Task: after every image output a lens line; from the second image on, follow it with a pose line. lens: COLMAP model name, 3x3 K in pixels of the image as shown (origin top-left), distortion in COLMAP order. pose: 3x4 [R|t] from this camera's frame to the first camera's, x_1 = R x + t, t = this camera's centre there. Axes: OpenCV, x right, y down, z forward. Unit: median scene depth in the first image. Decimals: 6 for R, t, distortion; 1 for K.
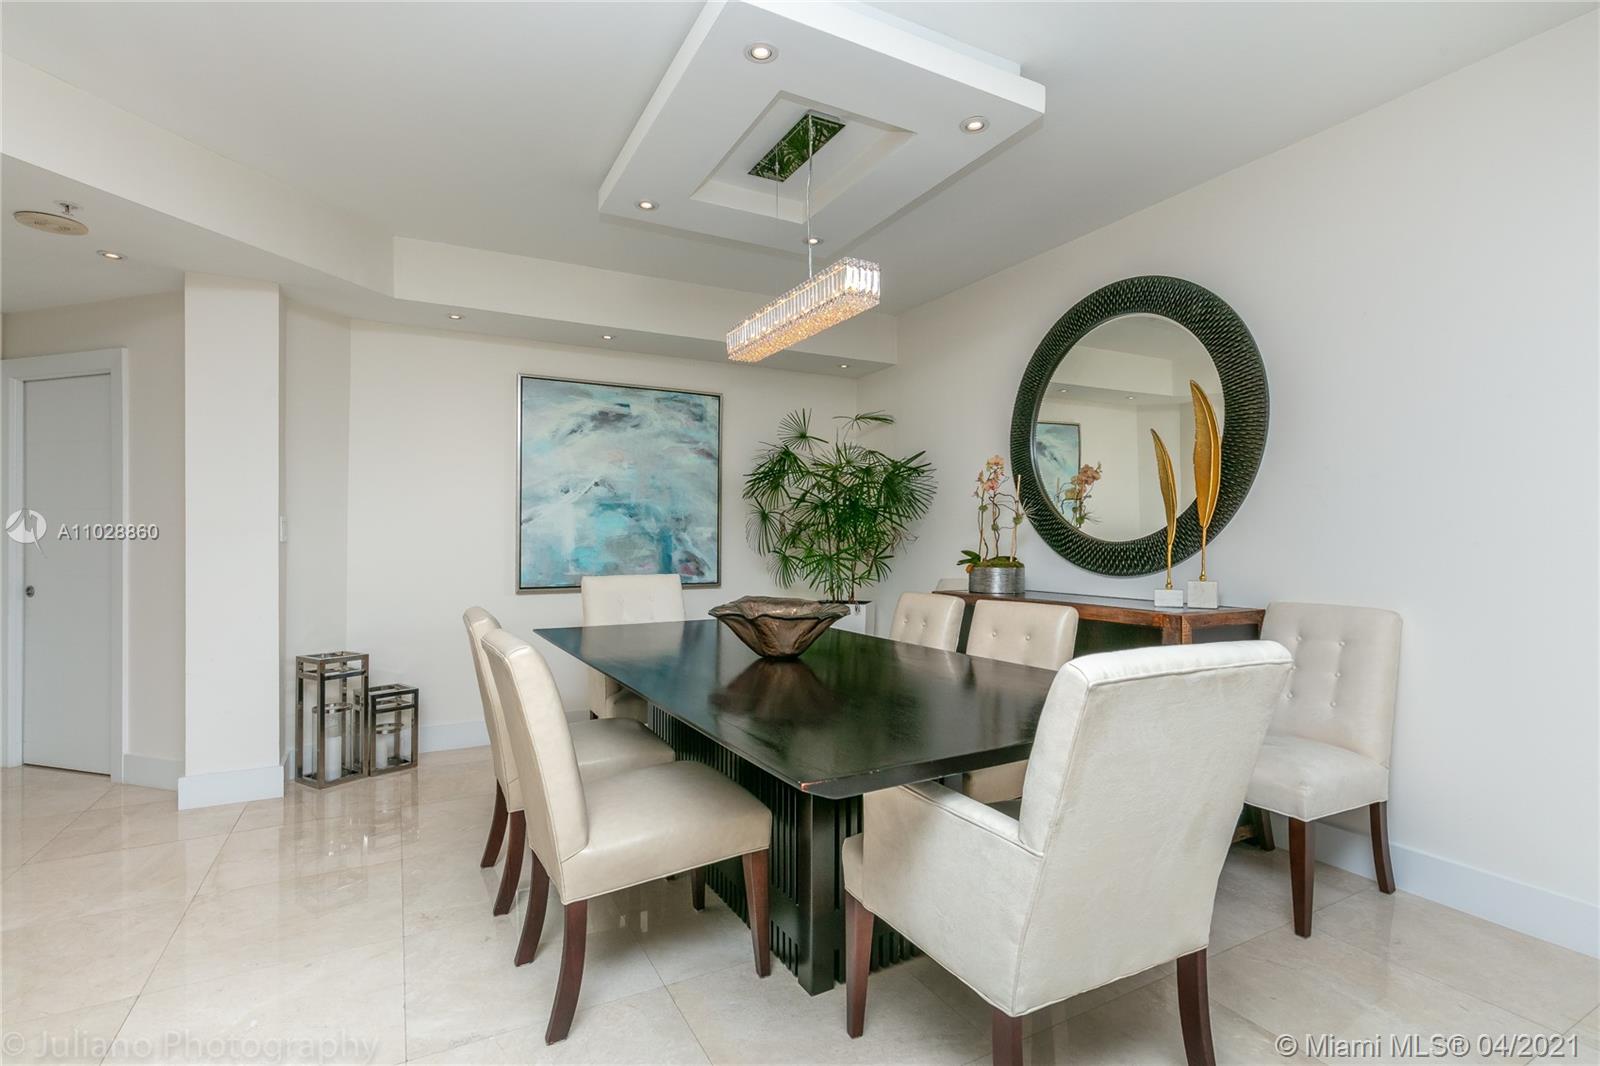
lens RADIAL K [[751.9, 0, 800.0], [0, 751.9, 533.0], [0, 0, 1]] dist [-0.001807, -0.000221]
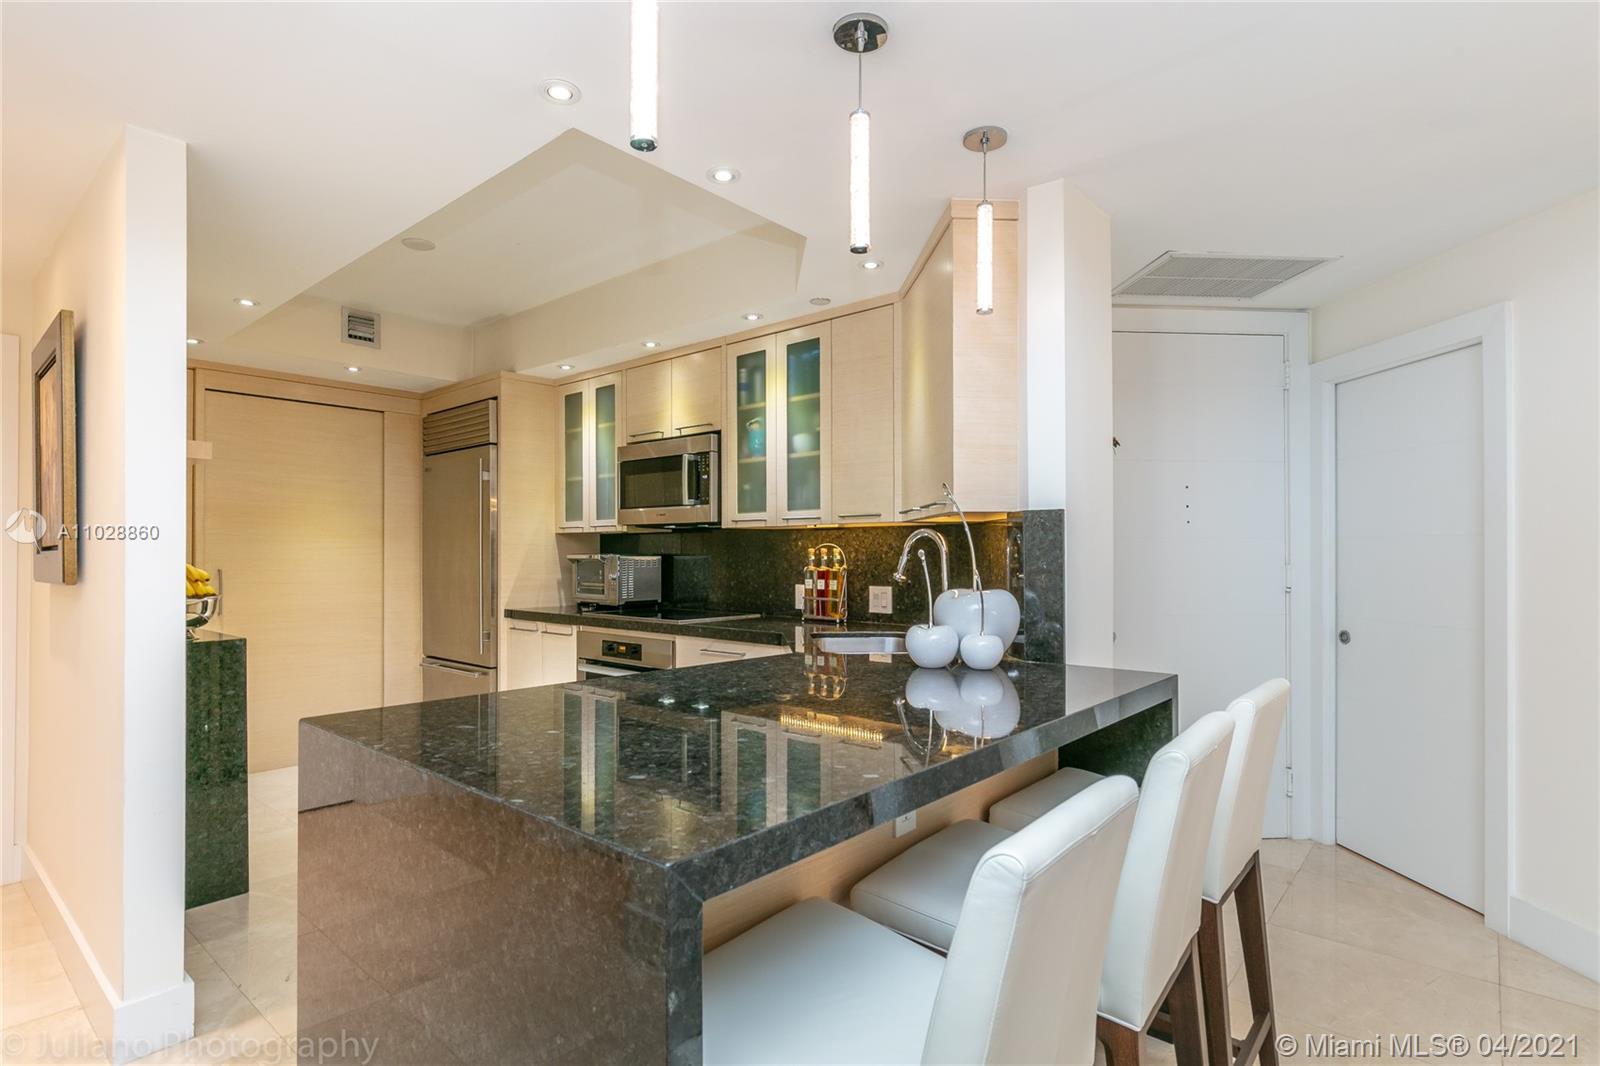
lens RADIAL K [[805.7, 0, 804.2], [0, 805.7, 548.3], [0, 0, 1]] dist [-0.002689, -0.000202]
pose [[0.356818, -0.006306, -0.934153, -0.348077], [0.000461, 0.999978, -0.006574, -0.012757], [0.934174, 0.001915, 0.356813, 0.108365]]
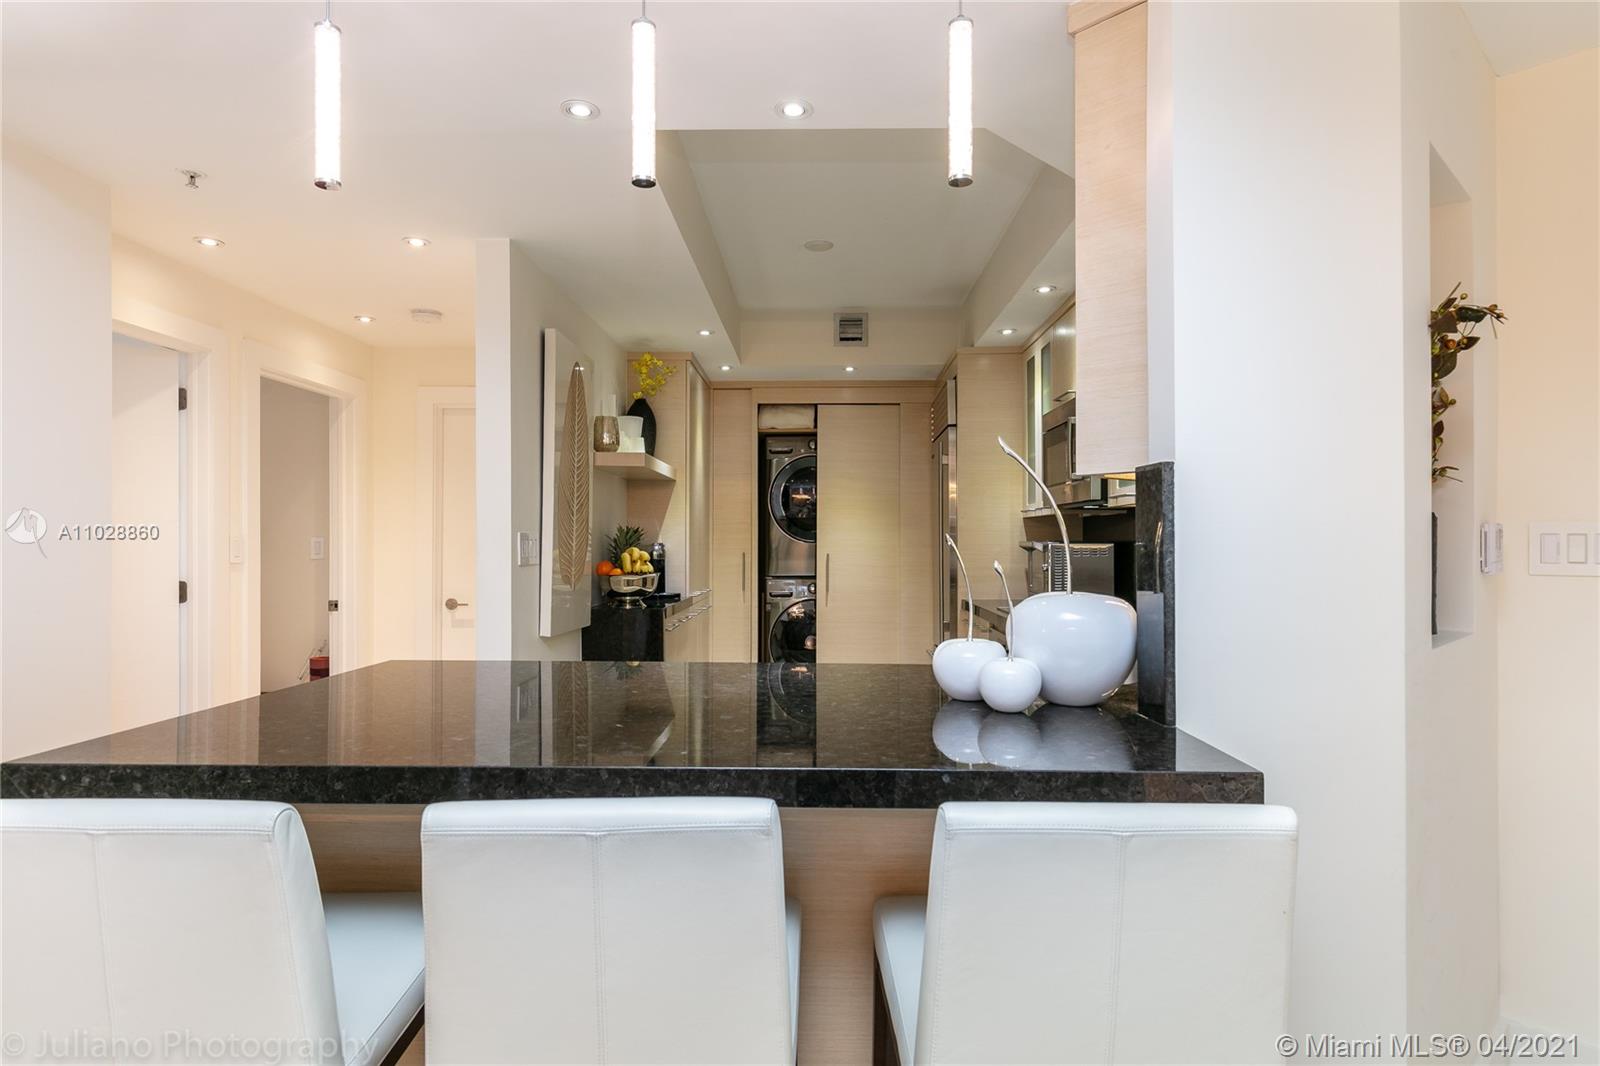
lens RADIAL K [[896.3, 0, 794.3], [0, 896.3, 535.0], [0, 0, 1]] dist [0.017864, 0.000219]
pose [[-0.495791, -0.005409, -0.868425, -0.403664], [-0.000208, 0.999981, -0.006109, -0.012778], [0.868442, -0.002848, -0.495783, 0.470674]]
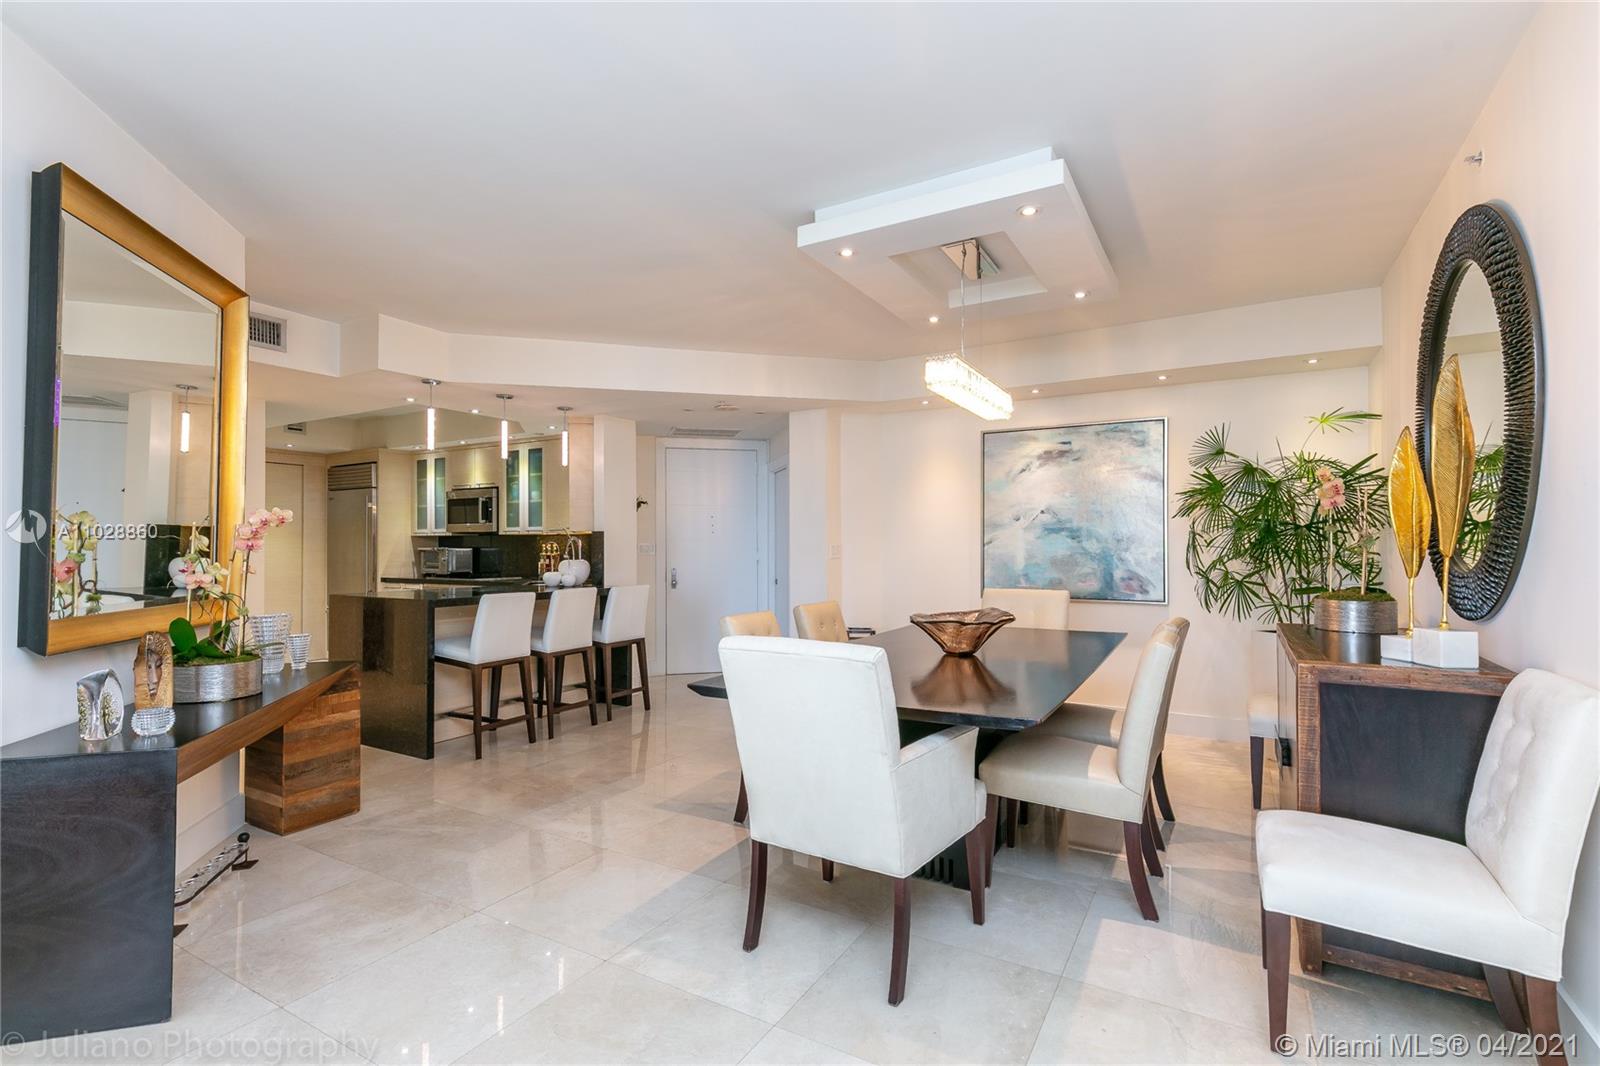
lens RADIAL K [[739.7, 0, 796.5], [0, 739.7, 530.7], [0, 0, 1]] dist [0.010496, -0.000593]
pose [[0.518528, -0.018810, -0.854854, 0.530386], [0.004434, 0.999804, -0.019310, -0.013894], [0.855049, 0.006222, 0.518509, 0.050063]]
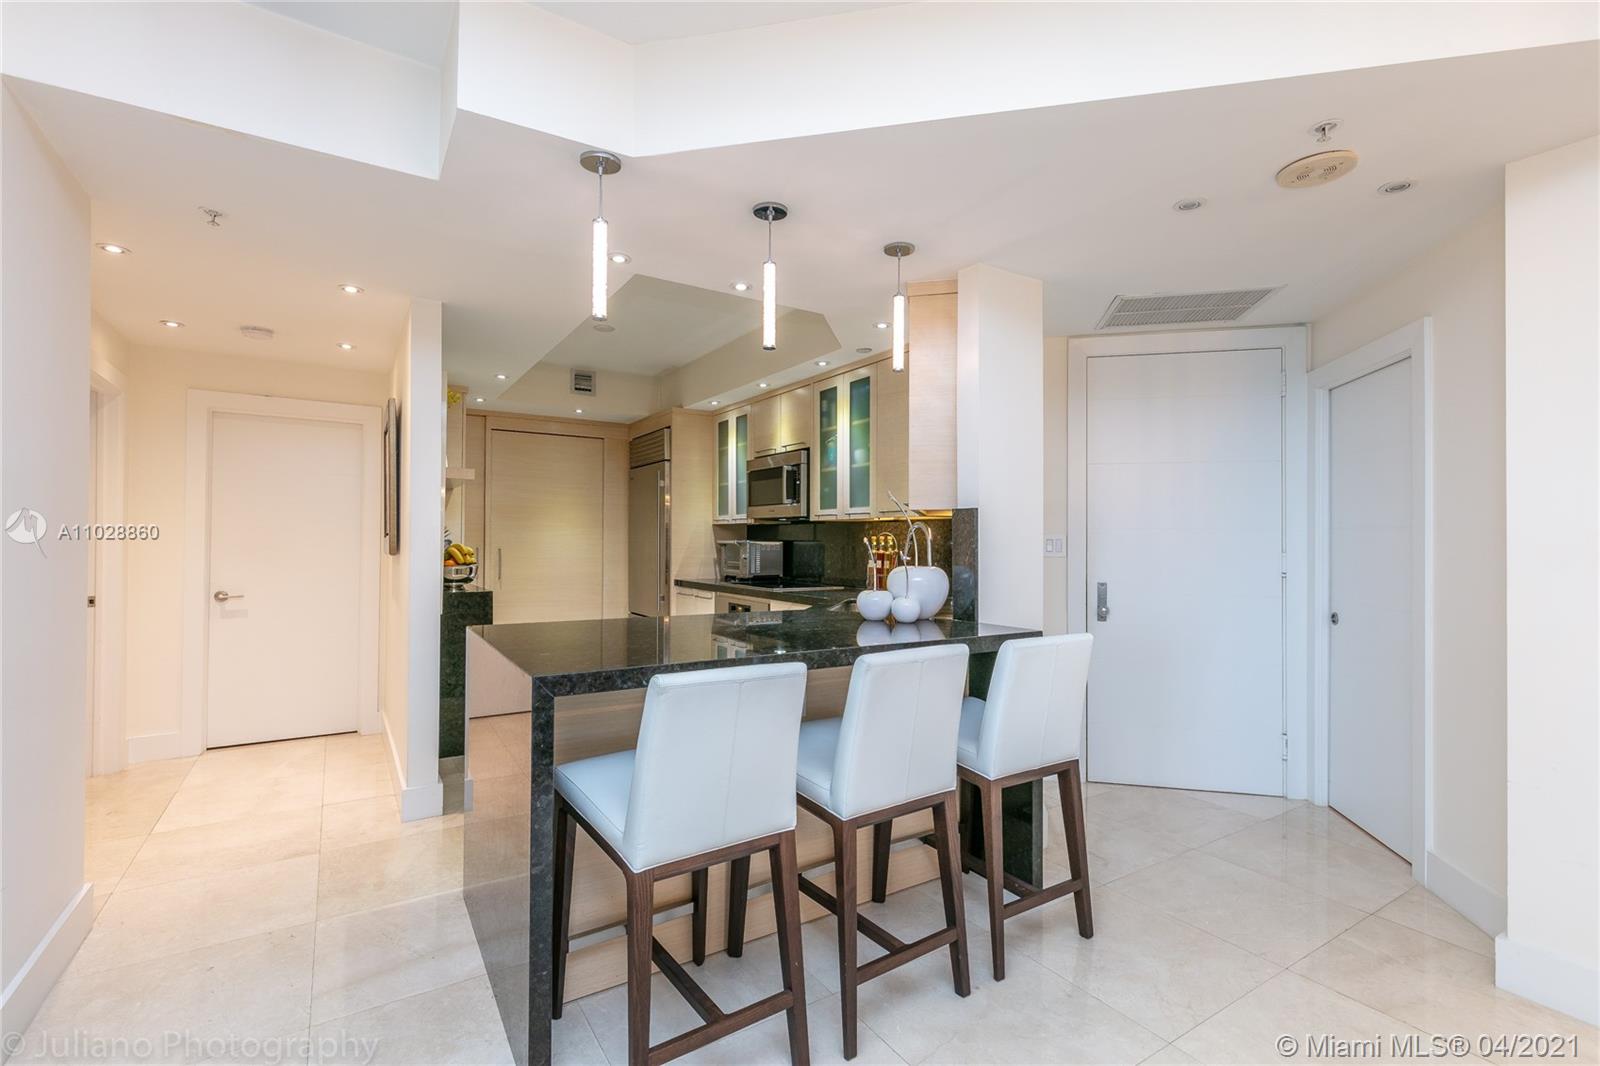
lens RADIAL K [[716.2, 0, 797.6], [0, 716.2, 534.9], [0, 0, 1]] dist [0.003580, -0.000206]
pose [[0.071302, -0.007335, -0.997428, -0.170519], [-0.005673, 0.999954, -0.007759, -0.012061], [0.997439, 0.006212, 0.071258, 0.242130]]
